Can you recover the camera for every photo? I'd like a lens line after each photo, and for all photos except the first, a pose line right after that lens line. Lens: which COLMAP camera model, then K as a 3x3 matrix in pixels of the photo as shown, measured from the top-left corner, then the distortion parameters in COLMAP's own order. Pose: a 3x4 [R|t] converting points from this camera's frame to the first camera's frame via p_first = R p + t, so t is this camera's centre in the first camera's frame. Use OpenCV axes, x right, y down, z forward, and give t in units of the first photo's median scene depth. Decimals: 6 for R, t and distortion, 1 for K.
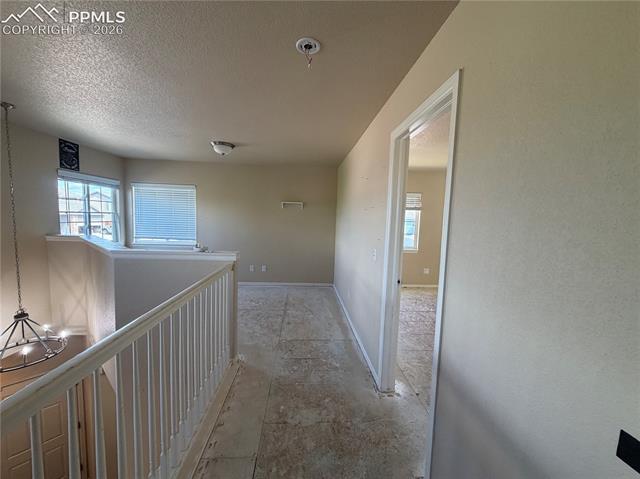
lens RADIAL K [[256.0, 0, 319.2], [0, 256.0, 240.2], [0, 0, 1]] dist [0.004297, -0.000423]
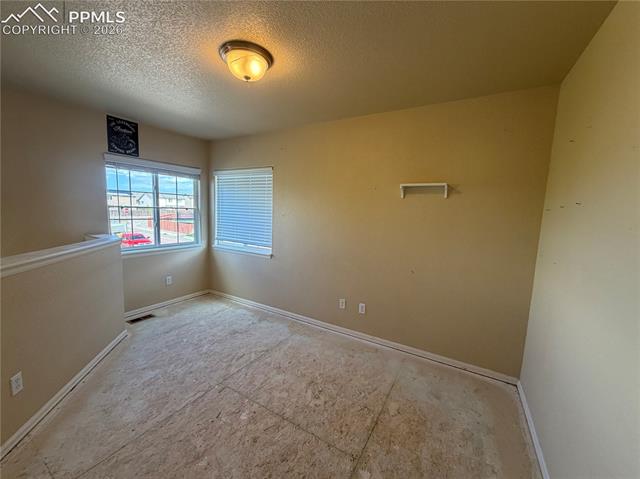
lens RADIAL K [[256.0, 0, 323.9], [0, 256.0, 239.1], [0, 0, 1]] dist [0.004297, -0.000423]
pose [[0.832130, 0.054522, -0.551895, 0.011638], [-0.053793, 0.998398, 0.017526, -0.046077], [0.551966, 0.015104, 0.833730, 0.550960]]
